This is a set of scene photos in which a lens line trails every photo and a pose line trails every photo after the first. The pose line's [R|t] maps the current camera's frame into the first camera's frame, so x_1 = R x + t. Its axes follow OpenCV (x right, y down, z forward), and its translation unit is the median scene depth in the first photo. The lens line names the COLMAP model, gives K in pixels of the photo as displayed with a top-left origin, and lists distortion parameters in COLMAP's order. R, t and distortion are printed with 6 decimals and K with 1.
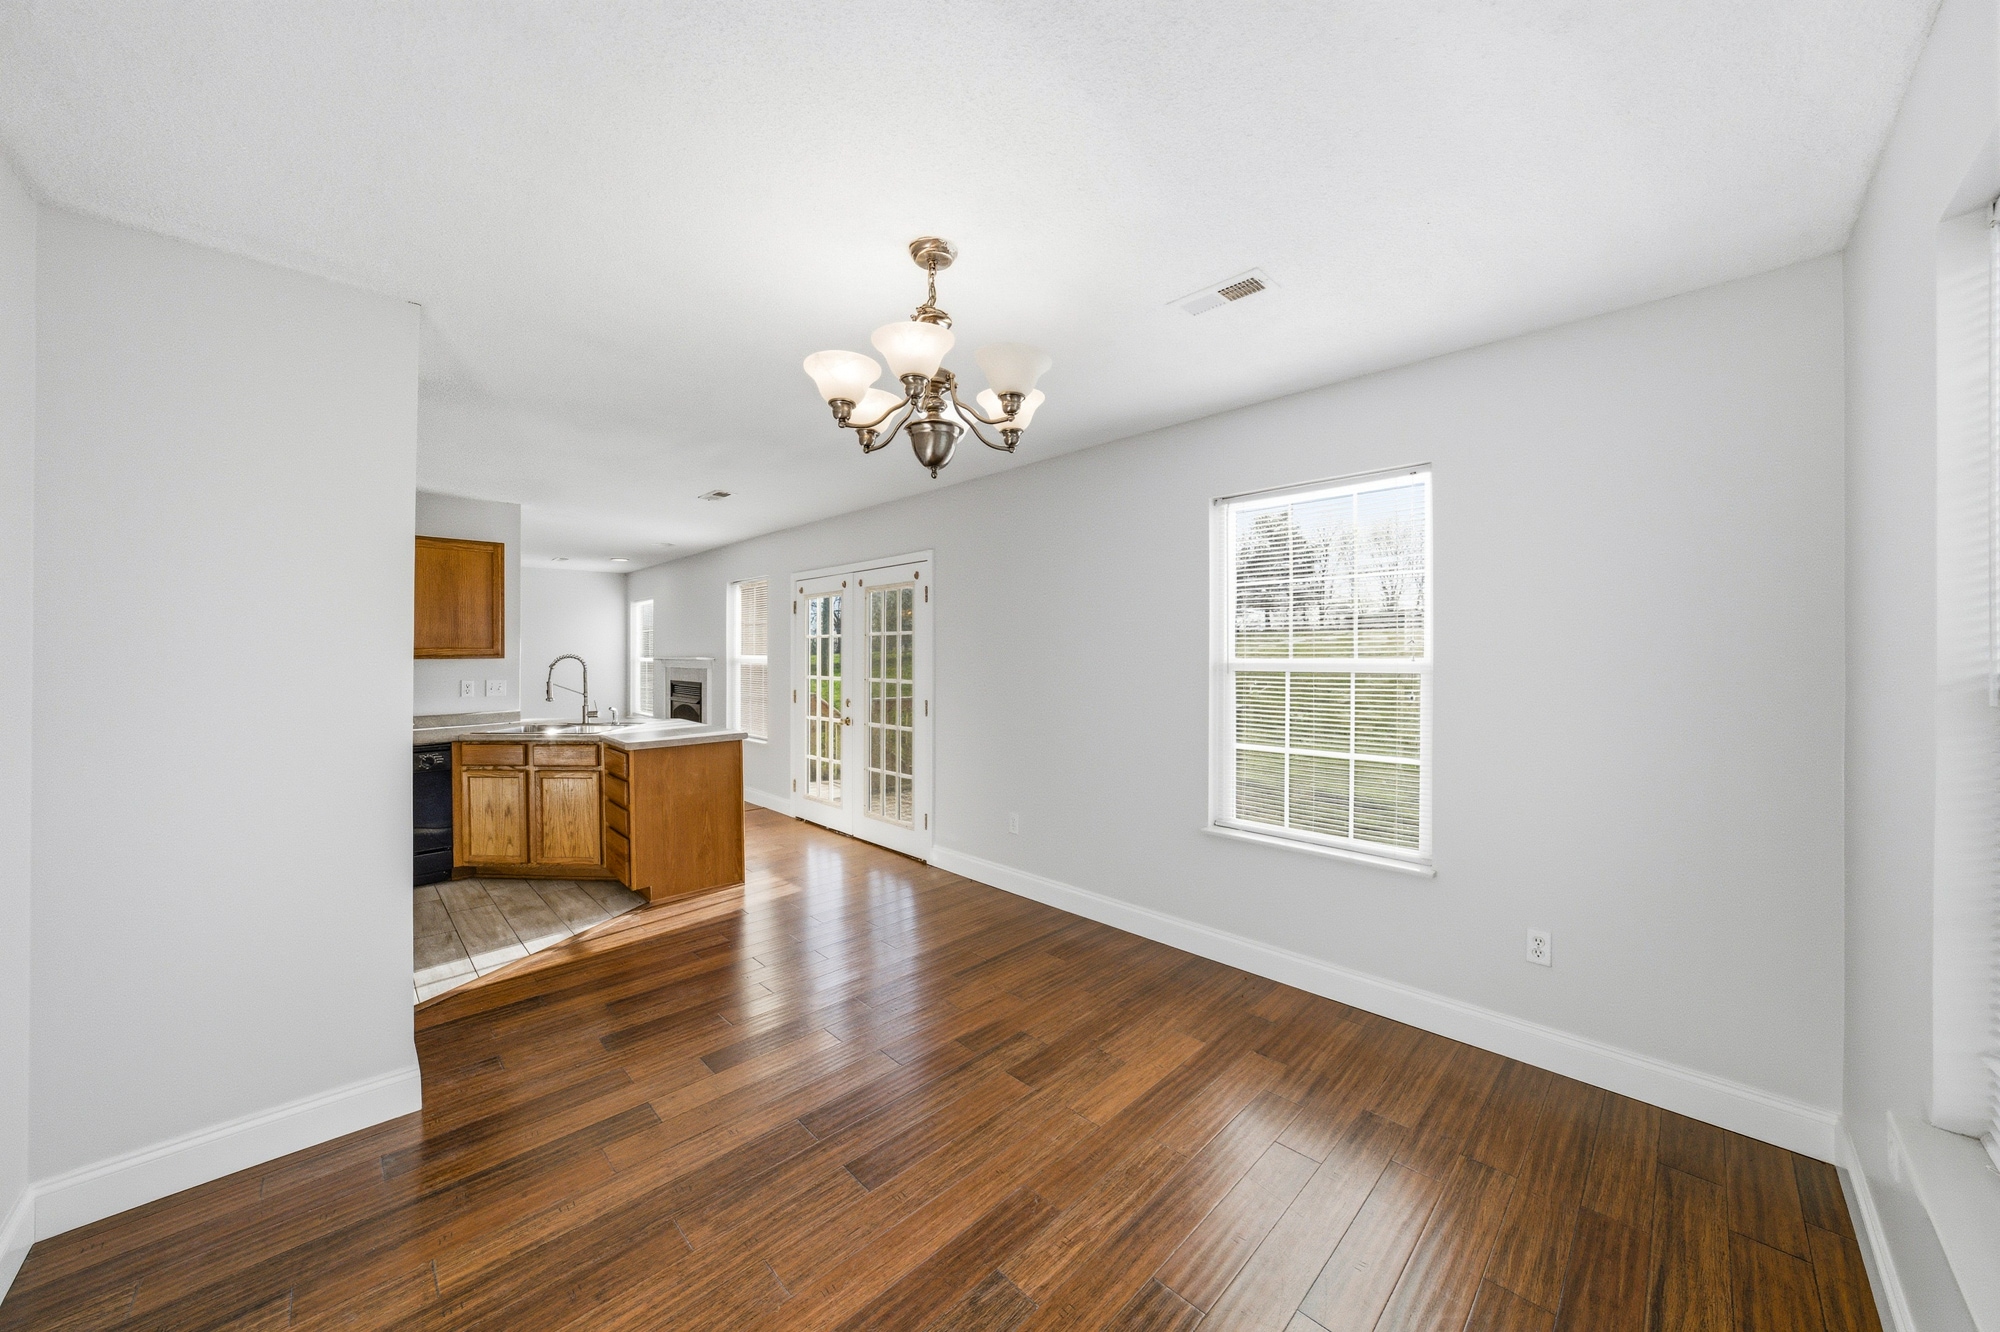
lens RADIAL K [[696.9, 0, 1002.2], [0, 696.9, 663.1], [0, 0, 1]] dist [-0.000519, 0.000032]
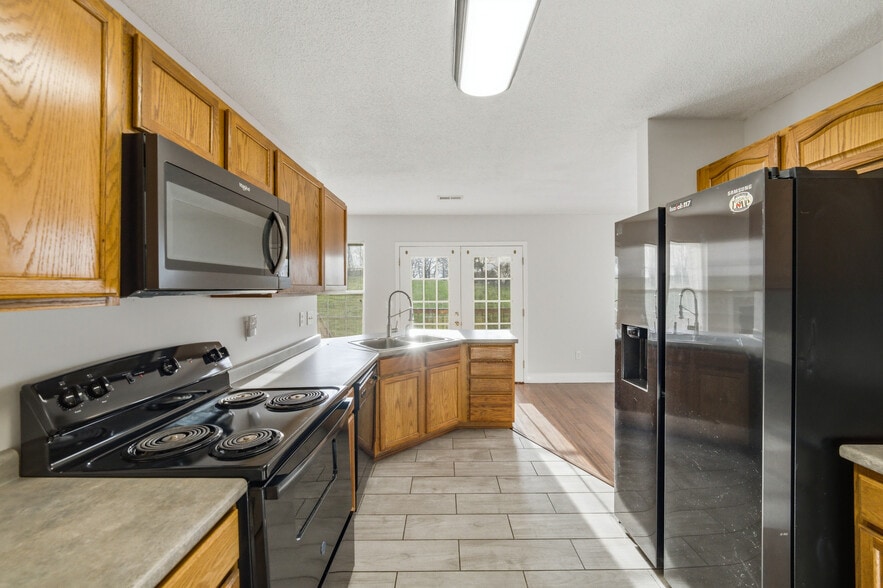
lens RADIAL K [[324.0, 0, 441.5], [0, 324.0, 294.0], [0, 0, 1]] dist [-0.000258, 0.000006]
pose [[0.700615, -0.018873, 0.713290, -1.439488], [0.013569, 0.999822, 0.013127, -0.015005], [-0.713411, 0.000482, 0.700746, 0.643622]]
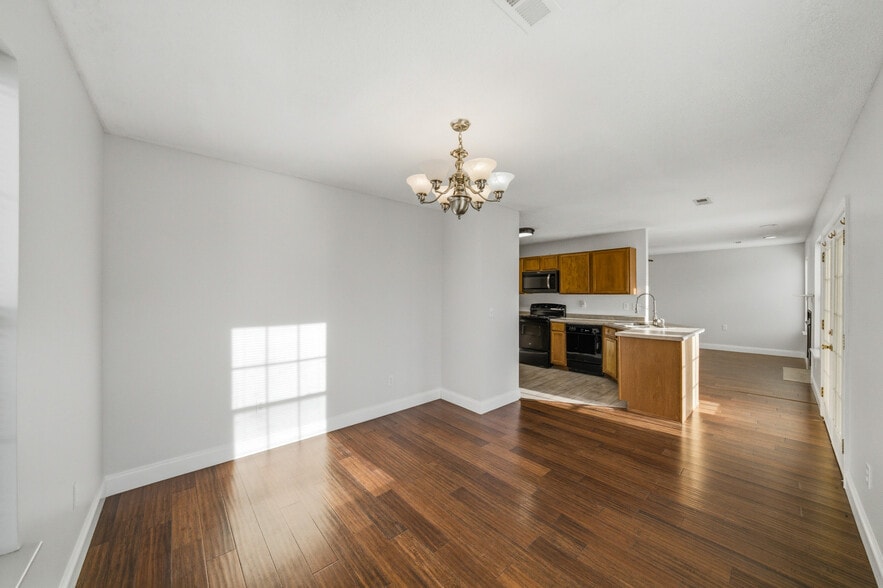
lens RADIAL K [[307.7, 0, 442.5], [0, 307.7, 292.7], [0, 0, 1]] dist [-0.000519, 0.000032]
pose [[-0.041188, -0.008330, -0.999117, 0.540483], [-0.003771, 0.999959, -0.008181, -0.000623], [0.999144, 0.003431, -0.041218, 0.557012]]
